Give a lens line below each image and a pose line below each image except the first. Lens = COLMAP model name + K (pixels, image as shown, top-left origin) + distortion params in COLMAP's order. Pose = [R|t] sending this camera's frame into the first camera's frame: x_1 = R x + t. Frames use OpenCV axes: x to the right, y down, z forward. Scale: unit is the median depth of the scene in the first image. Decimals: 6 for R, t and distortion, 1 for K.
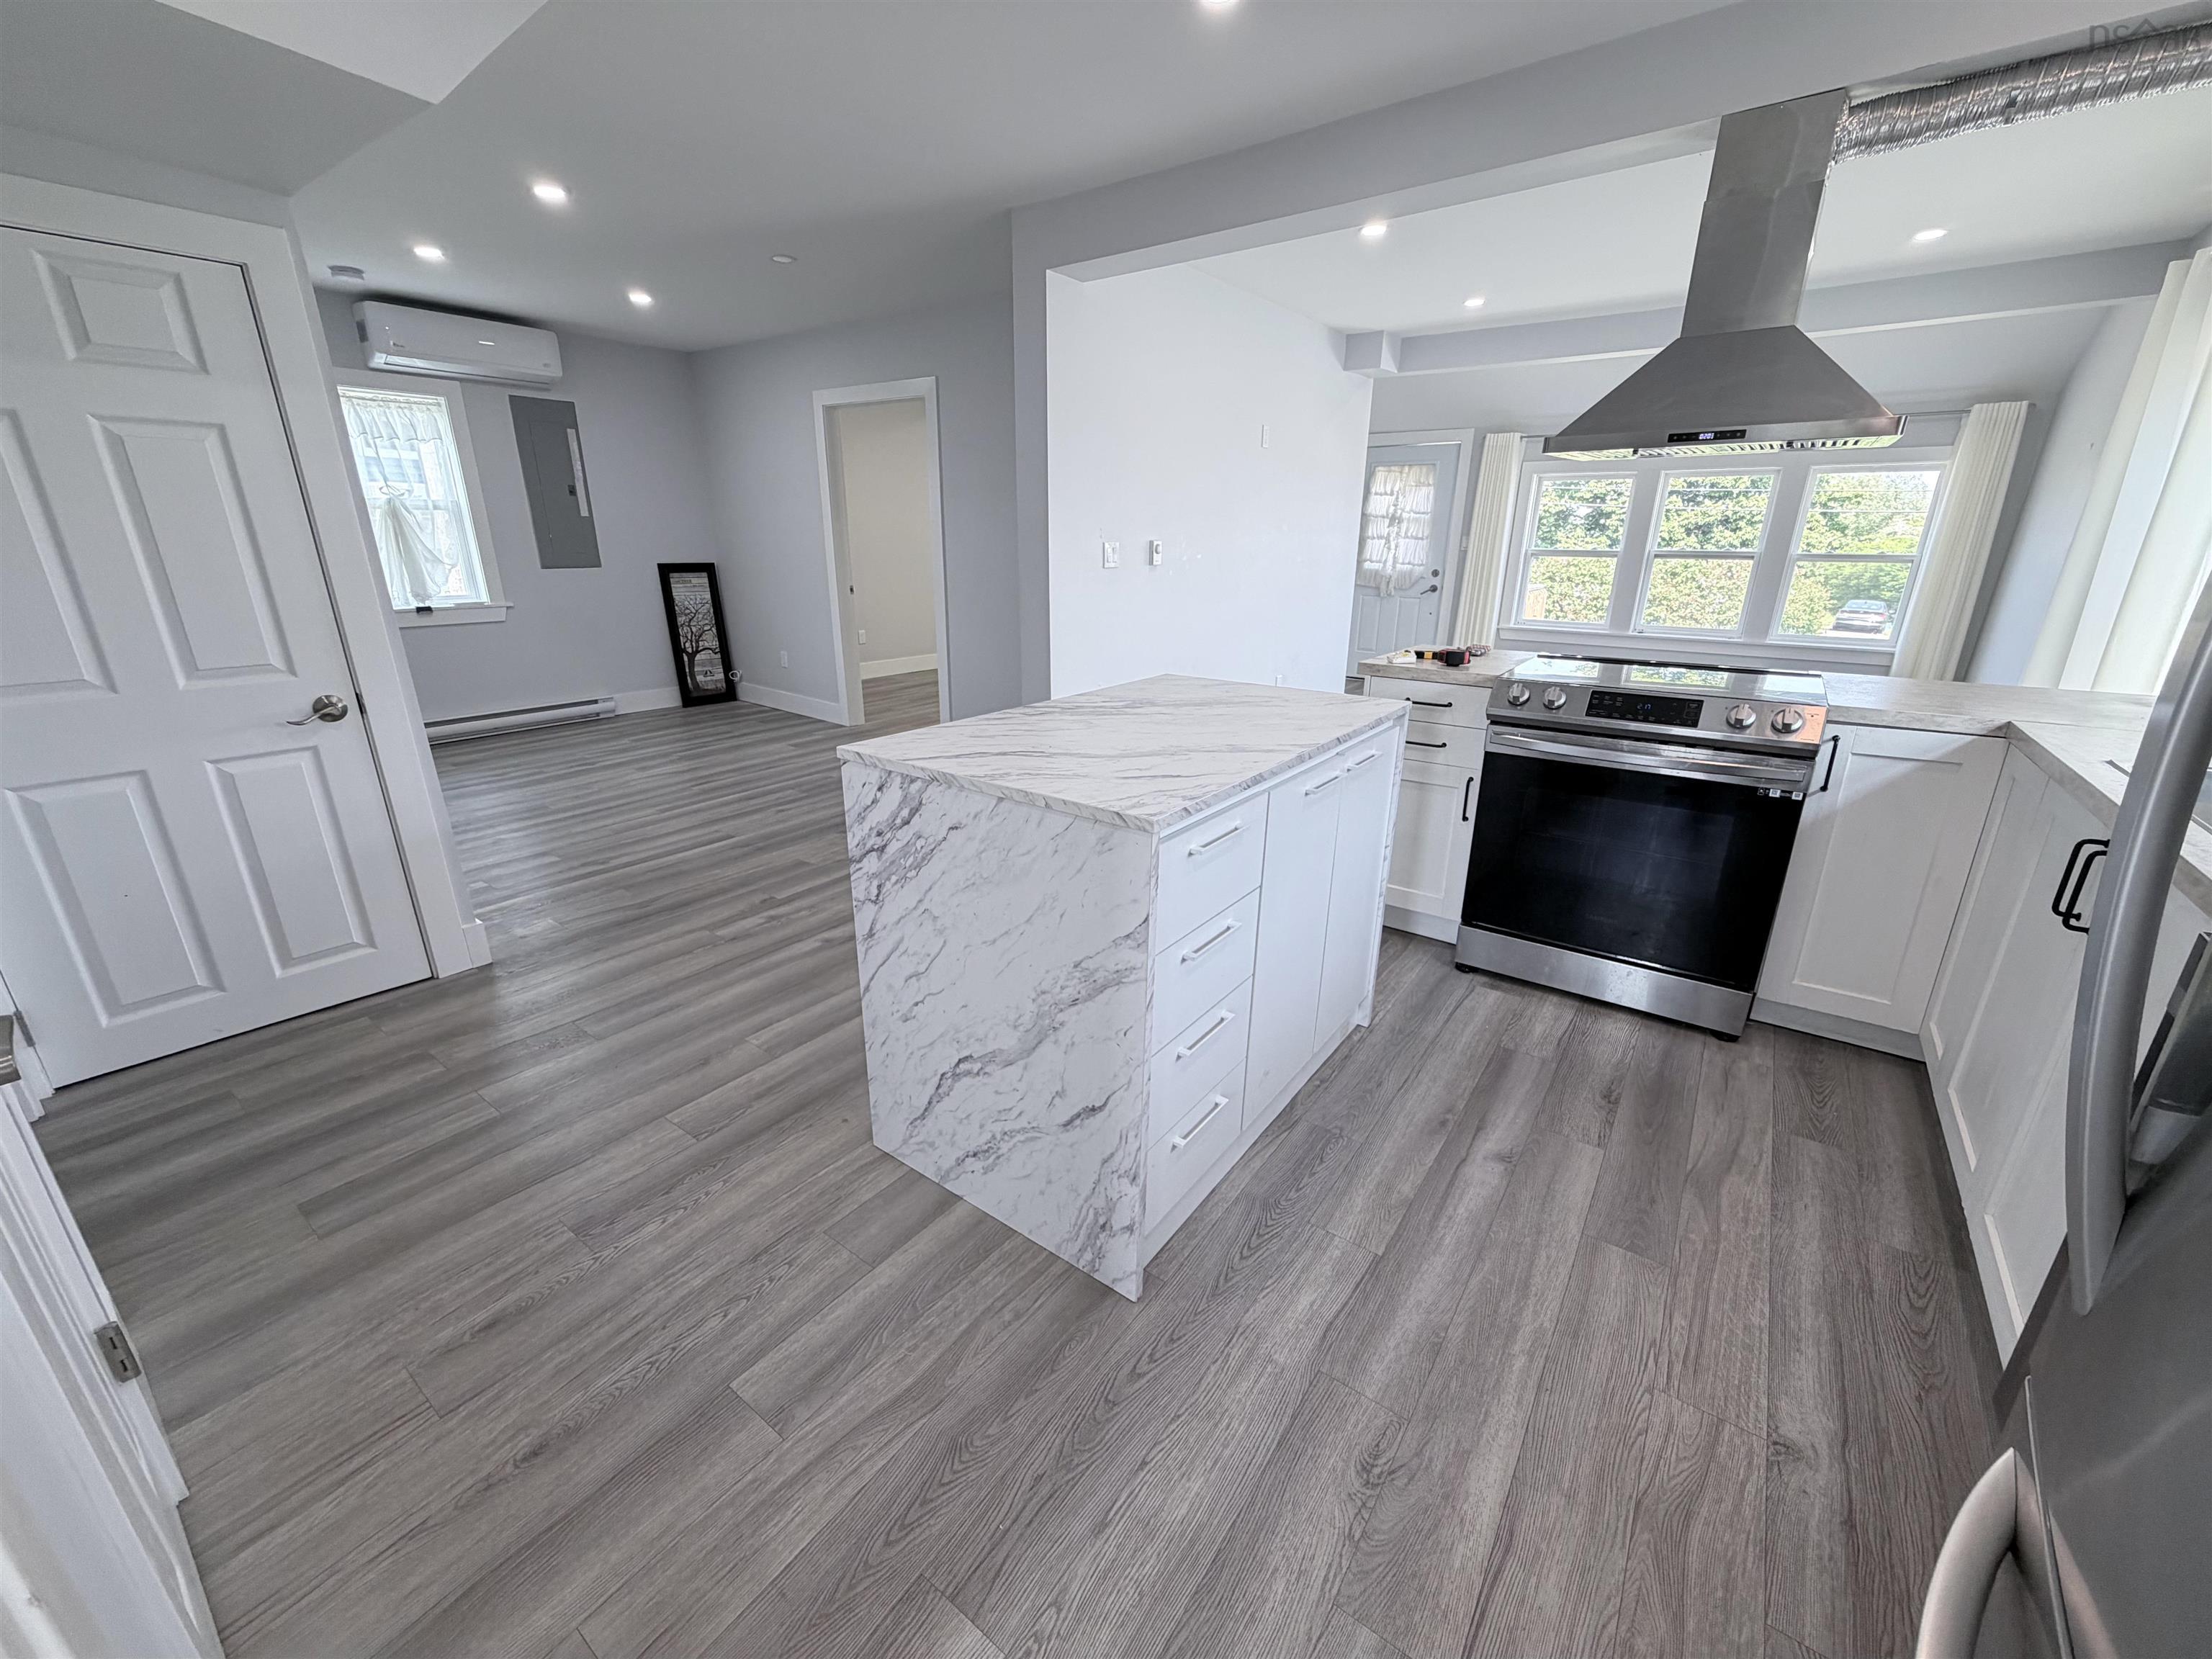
lens RADIAL K [[880.7, 0, 1106.8], [0, 880.7, 837.9], [0, 0, 1]] dist [-0.000368, 0.001315]
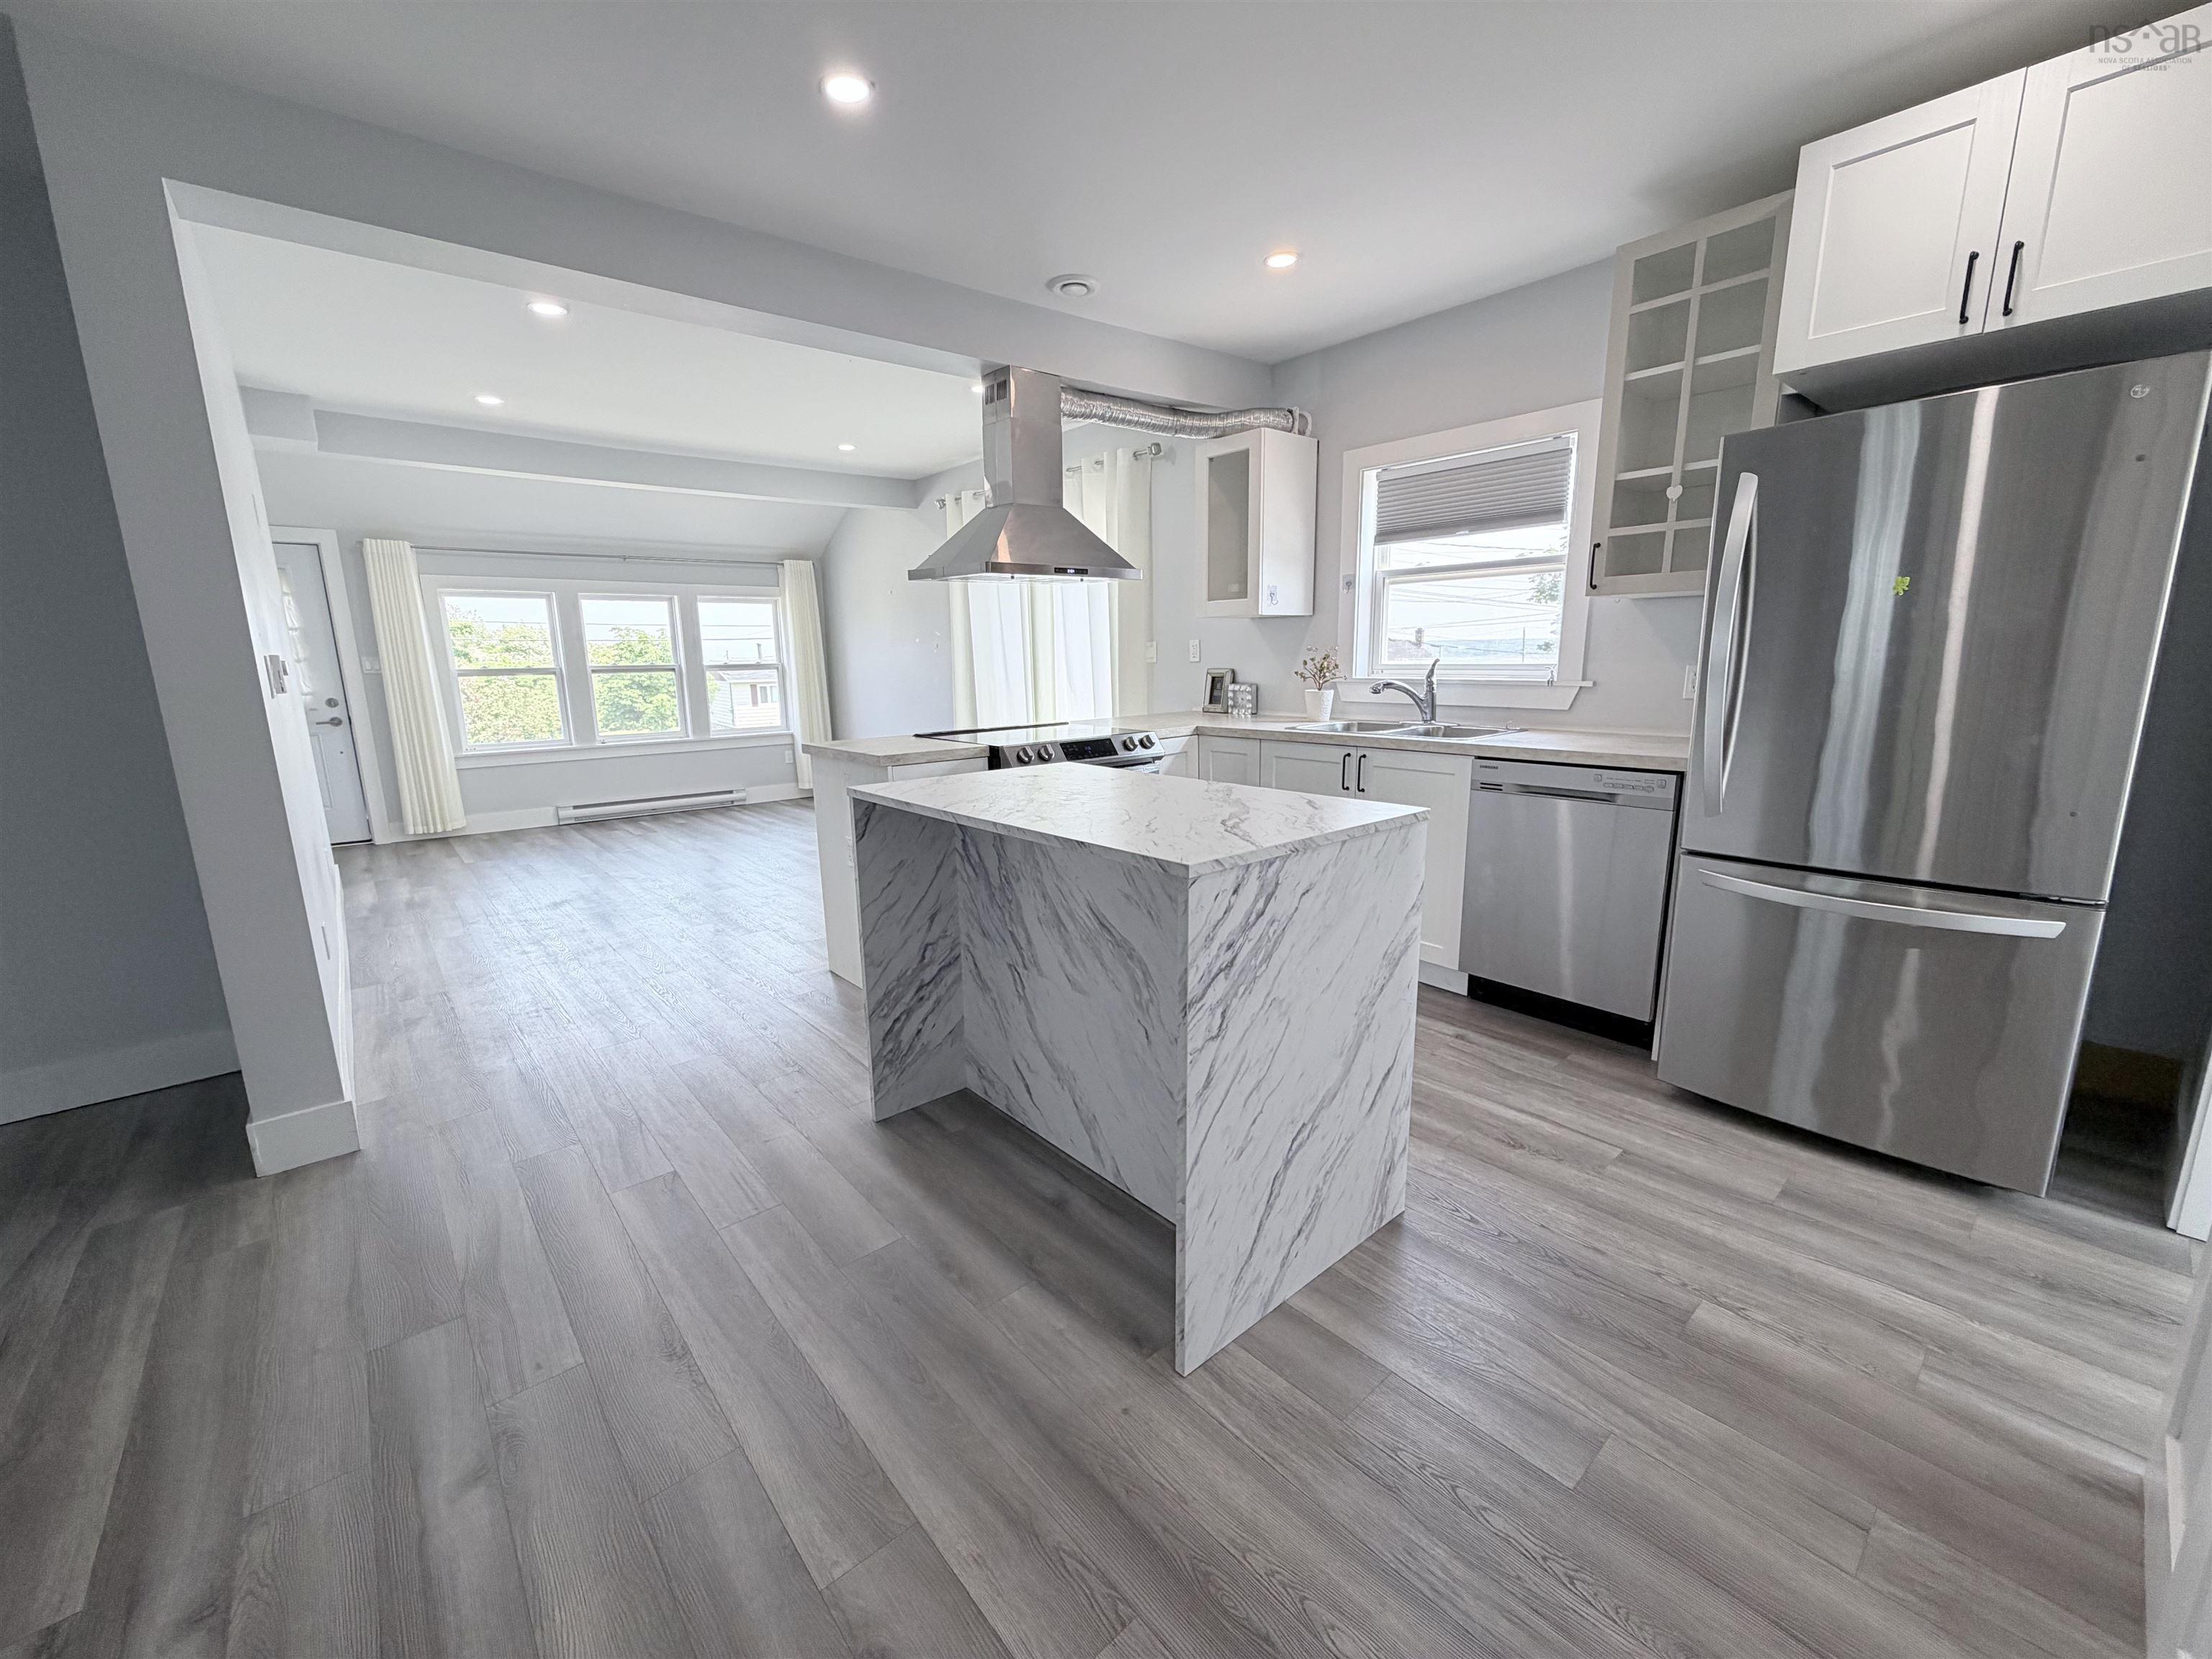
lens RADIAL K [[880.7, 0, 1094.9], [0, 880.7, 837.8], [0, 0, 1]] dist [-0.000368, 0.001315]
pose [[0.227936, -0.209362, 0.950901, -1.064741], [0.336185, 0.933472, 0.124940, -0.251000], [-0.913797, 0.291200, 0.283156, 0.829688]]
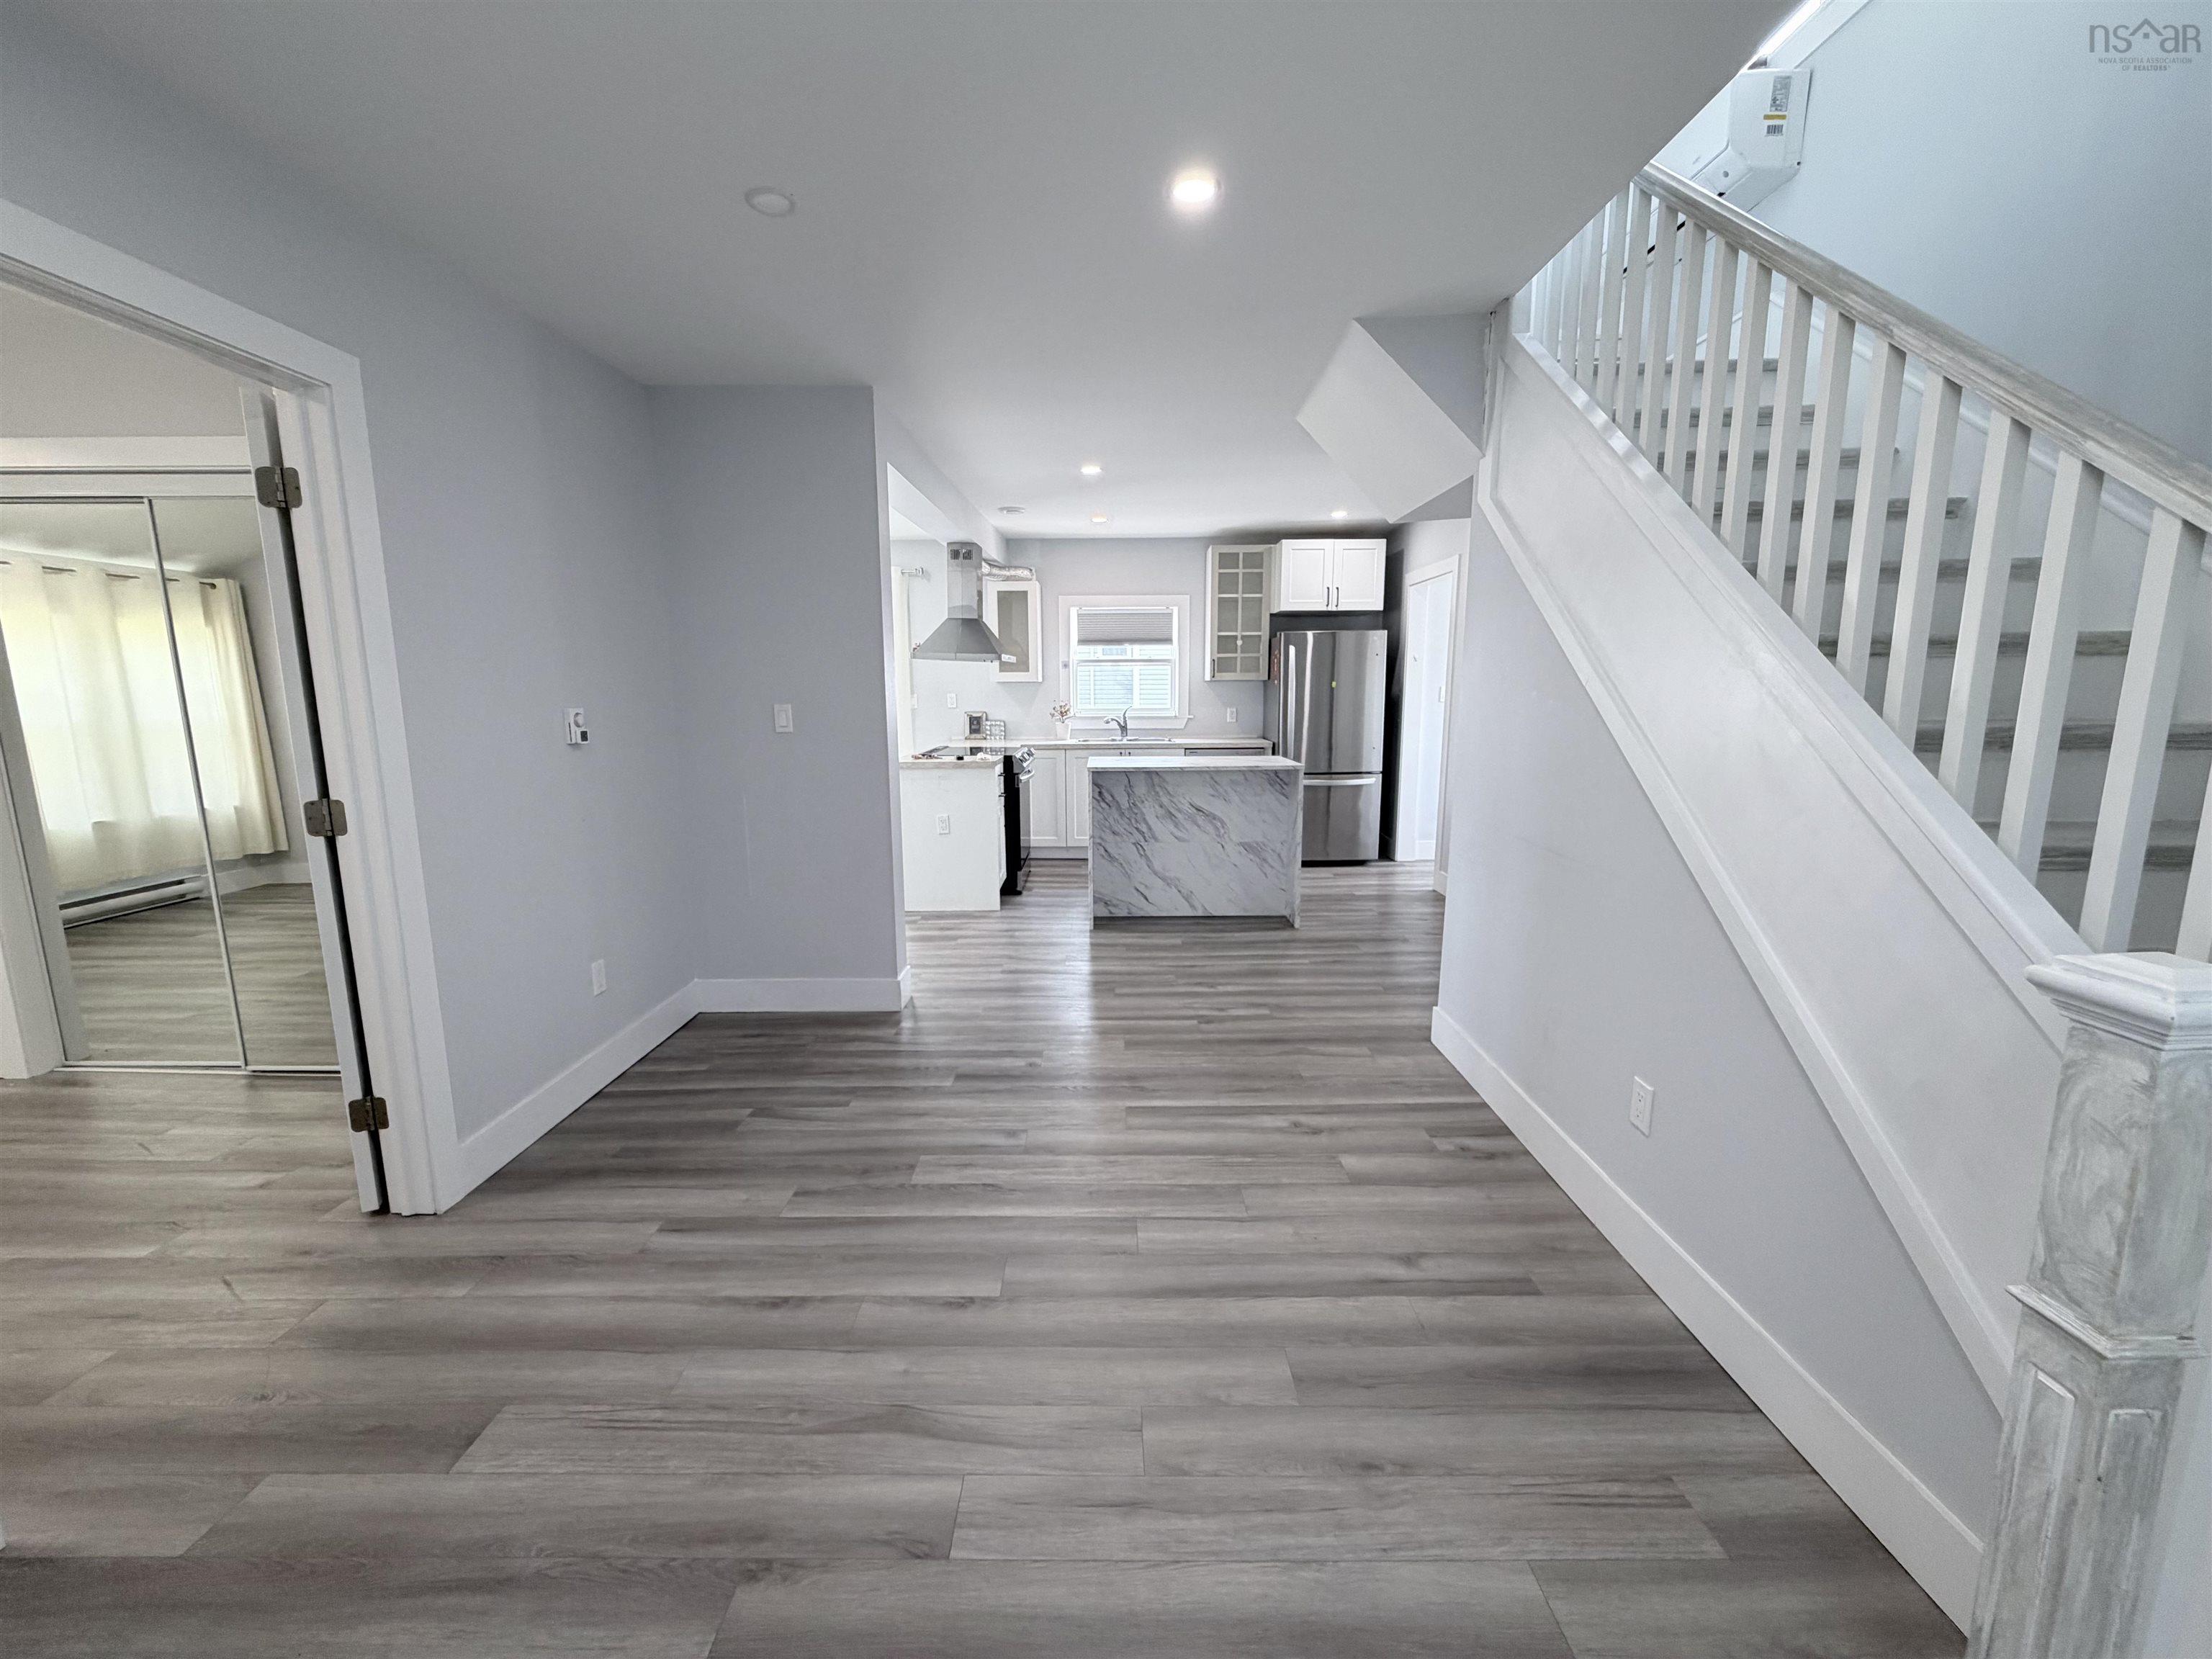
lens RADIAL K [[880.7, 0, 1106.5], [0, 880.7, 843.7], [0, 0, 1]] dist [-0.000368, 0.001315]
pose [[-0.586216, -0.144348, 0.797192, -2.205347], [0.269104, 0.893436, 0.359661, -1.056737], [-0.764156, 0.425366, -0.484901, 2.932444]]
